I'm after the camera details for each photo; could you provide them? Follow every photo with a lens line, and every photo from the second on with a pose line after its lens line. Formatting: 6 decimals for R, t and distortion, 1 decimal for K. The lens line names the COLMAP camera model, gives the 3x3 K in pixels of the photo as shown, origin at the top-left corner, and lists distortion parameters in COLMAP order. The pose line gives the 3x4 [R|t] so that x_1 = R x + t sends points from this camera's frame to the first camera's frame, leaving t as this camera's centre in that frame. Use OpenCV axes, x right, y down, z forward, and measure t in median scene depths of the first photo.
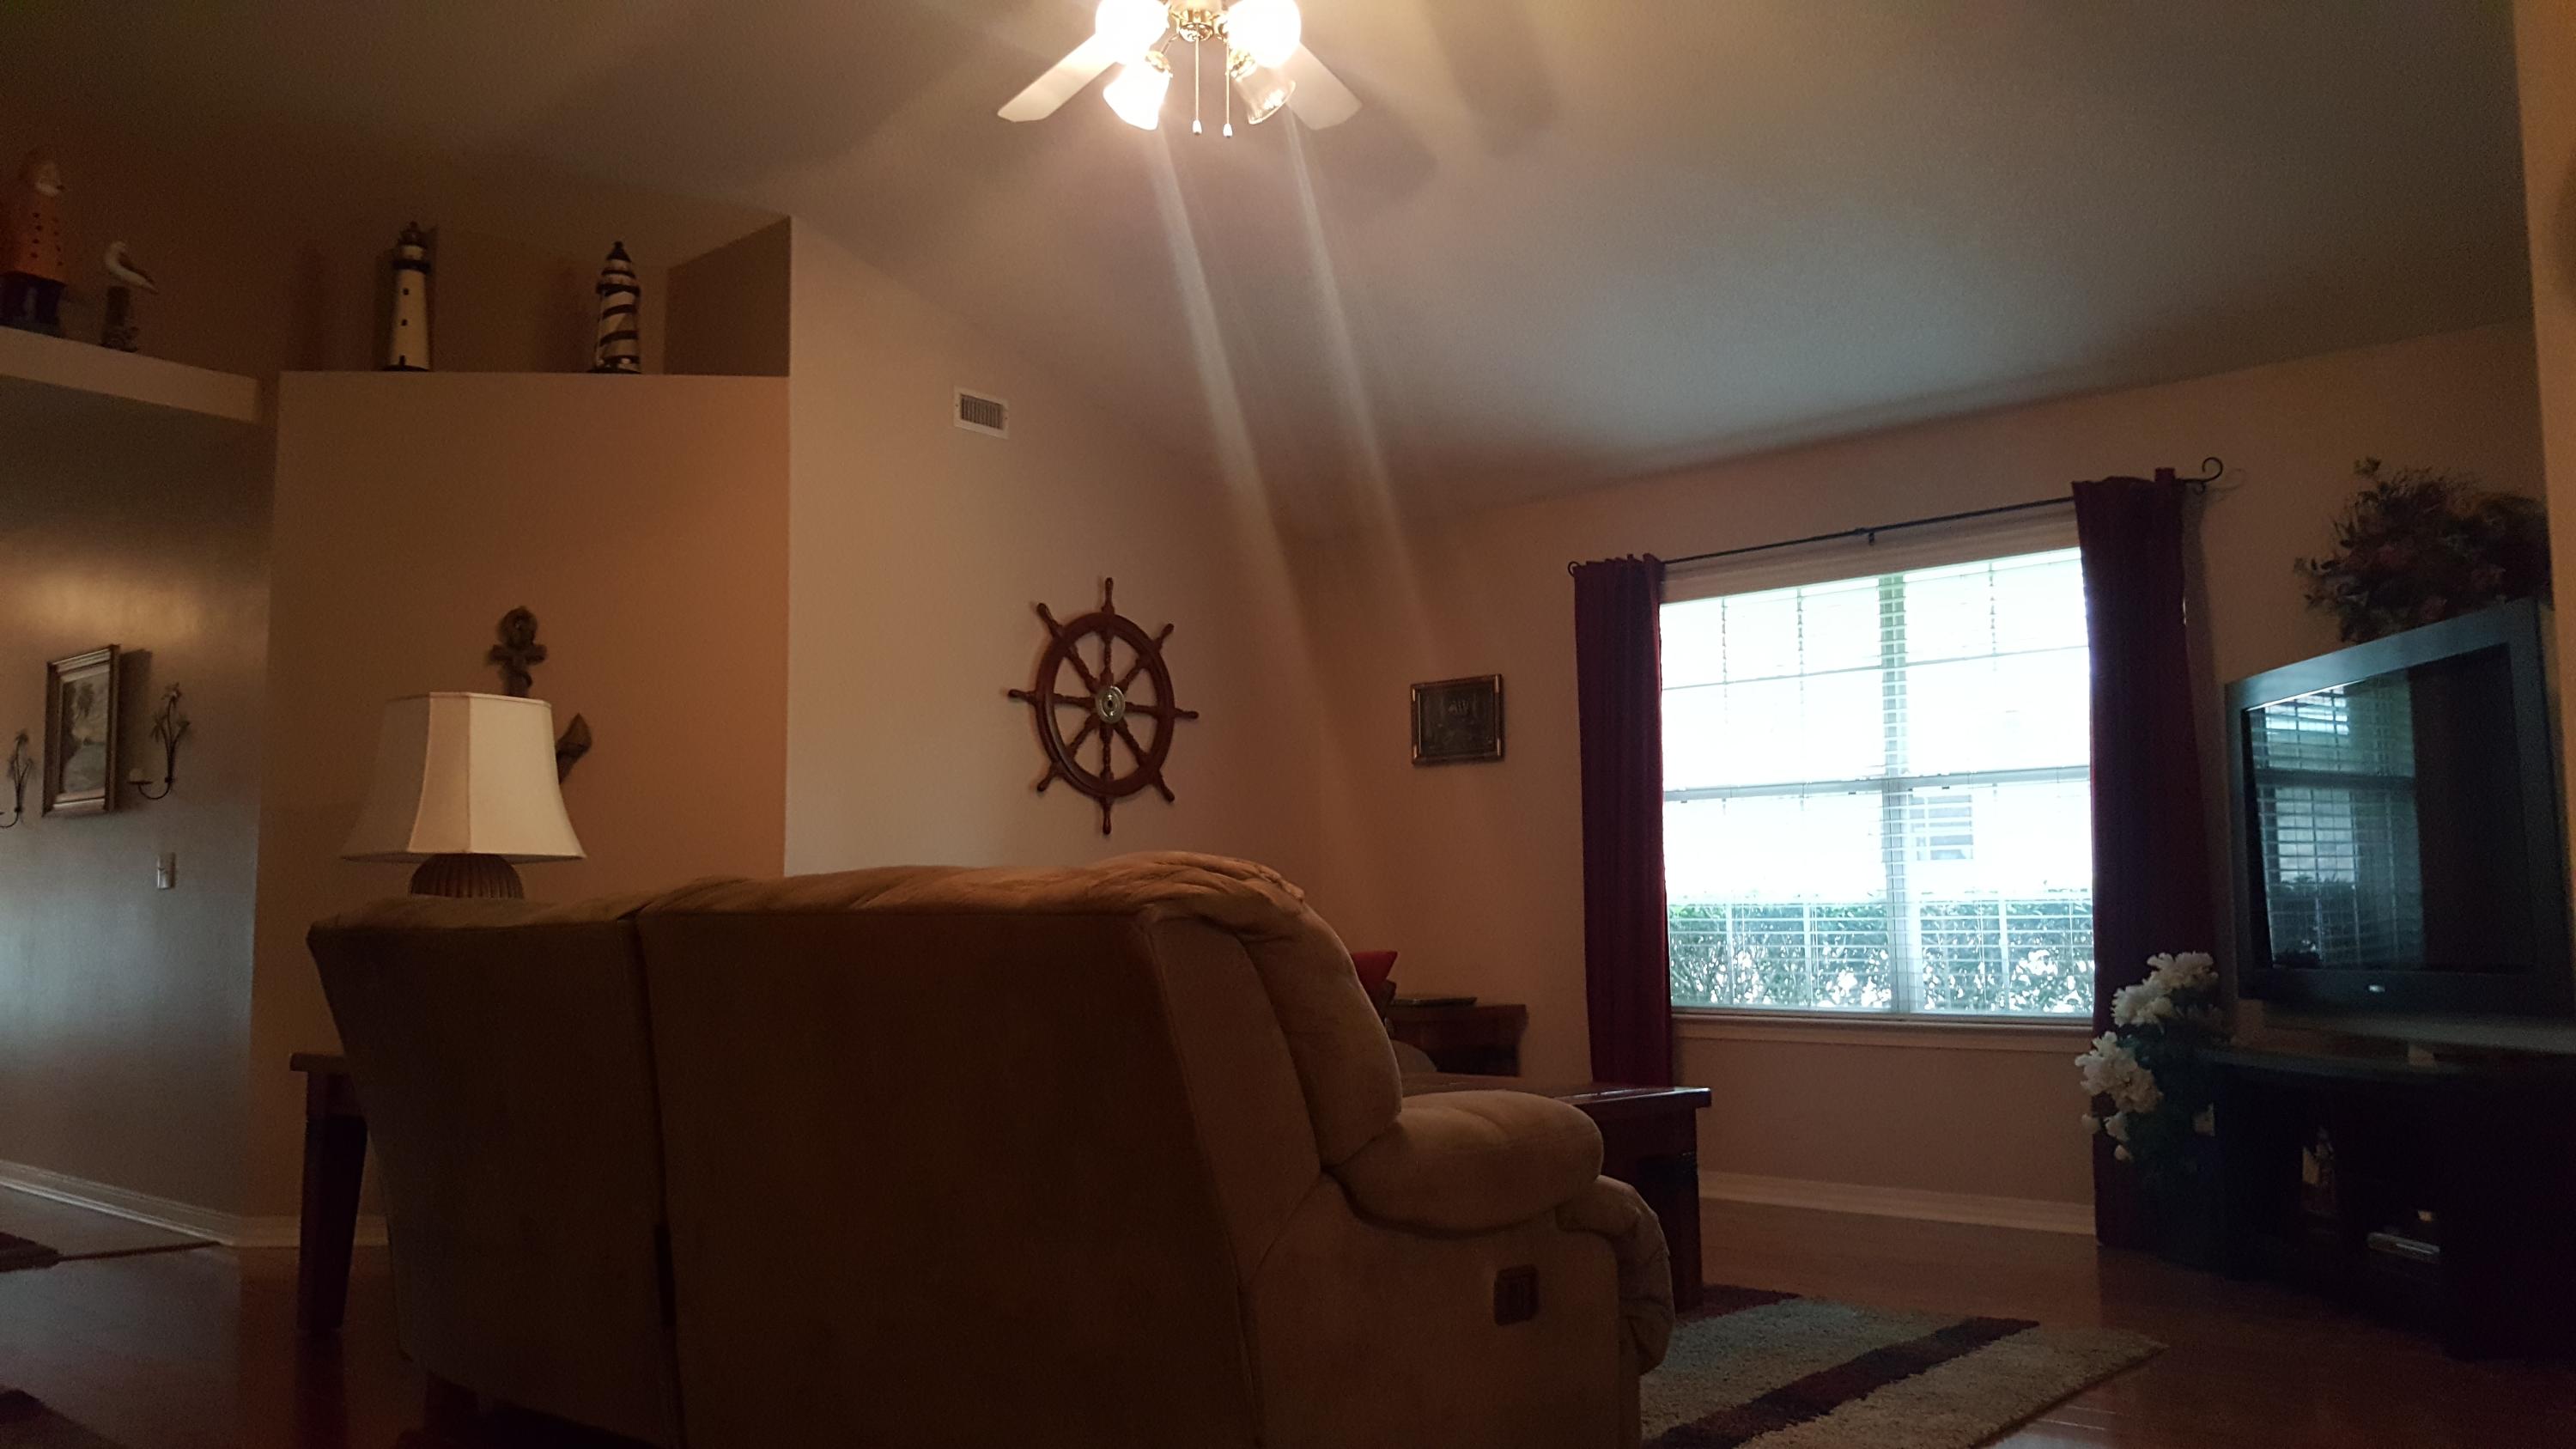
lens RADIAL K [[1990.1, 0, 1206.4], [0, 1990.1, 727.8], [0, 0, 1]] dist [-0.003563, -0.008386]
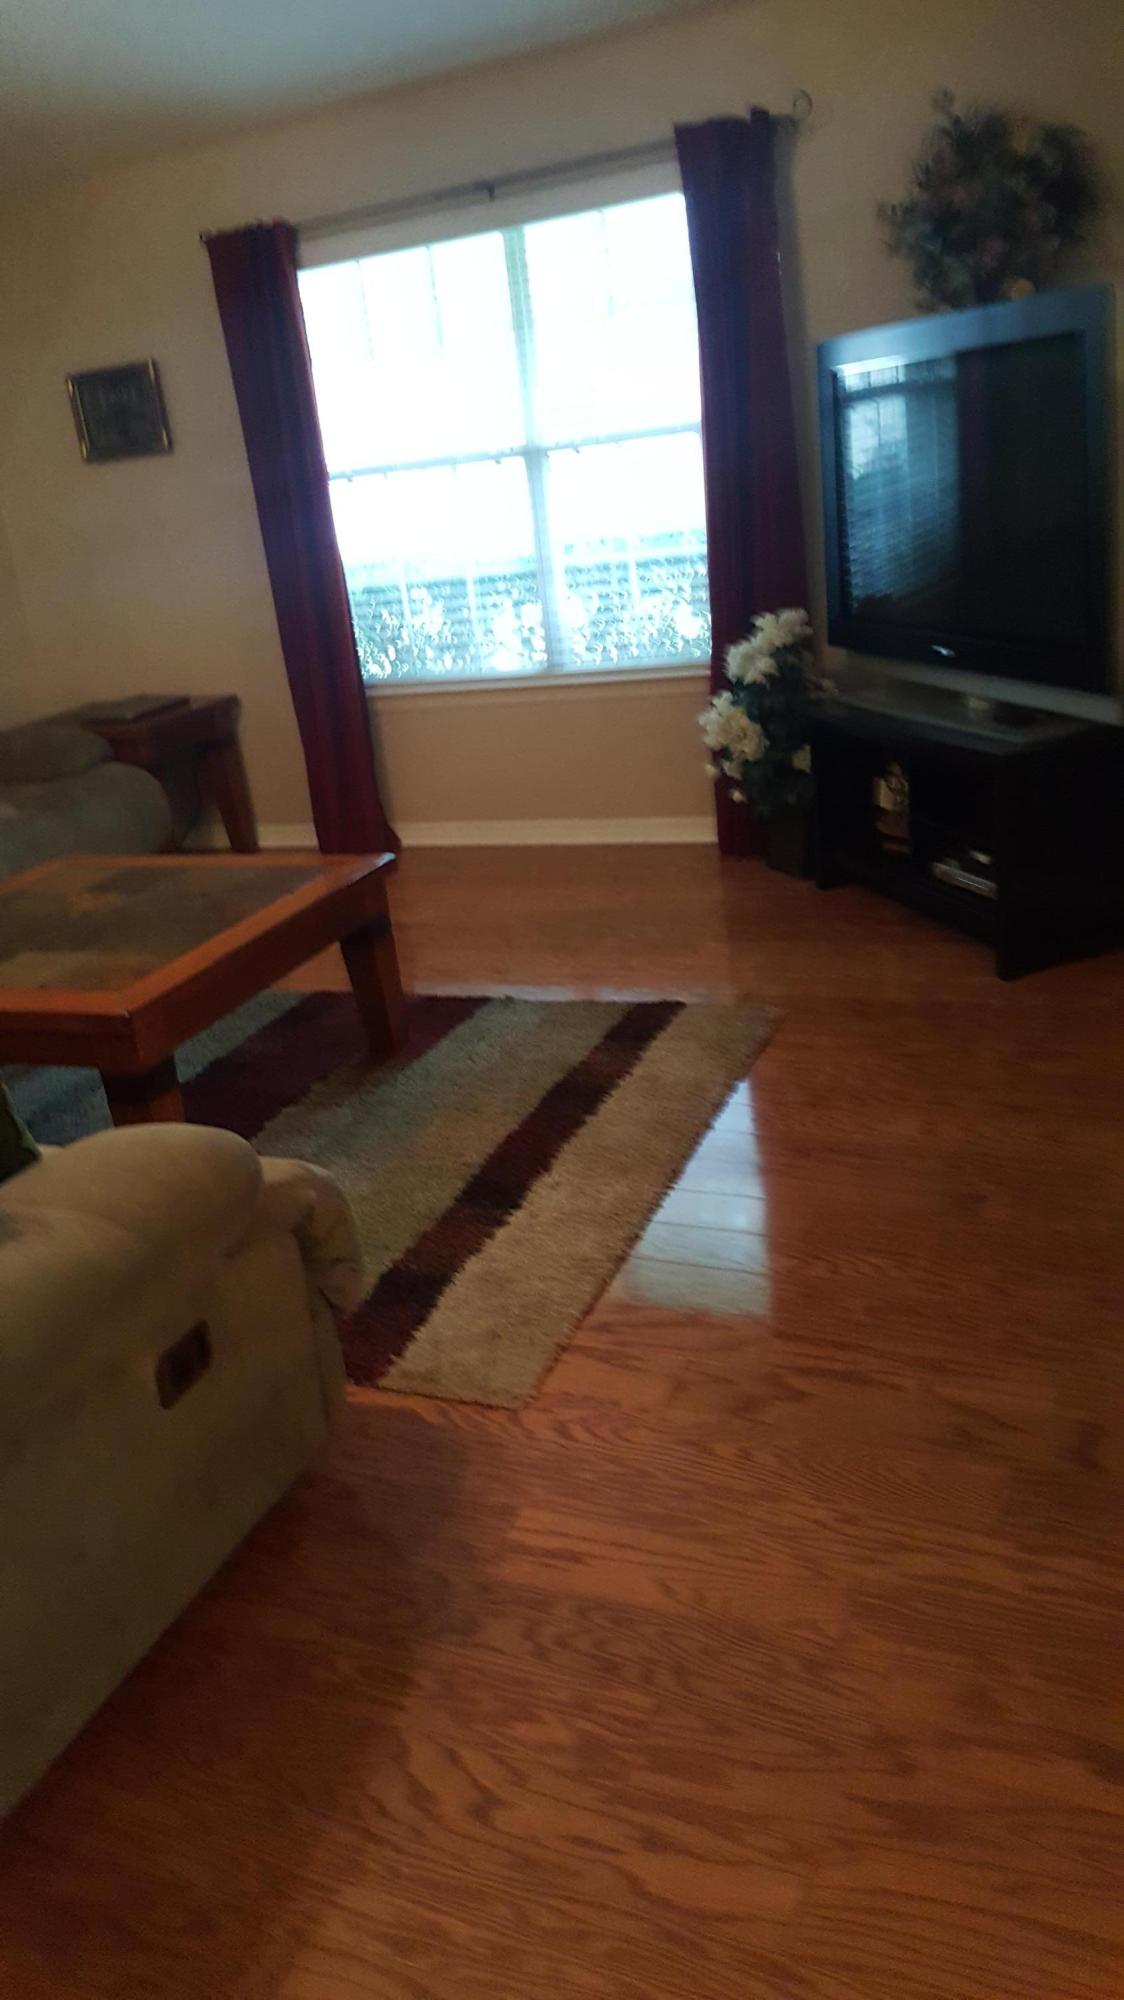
lens RADIAL K [[1449.4, 0, 507.6], [0, 1449.4, 954.0], [0, 0, 1]] dist [0.056256, -0.090544]
pose [[0.945949, -0.216977, 0.241040, 0.095758], [0.089671, 0.889243, 0.448561, -0.097346], [-0.311671, -0.402702, 0.860635, 0.244715]]
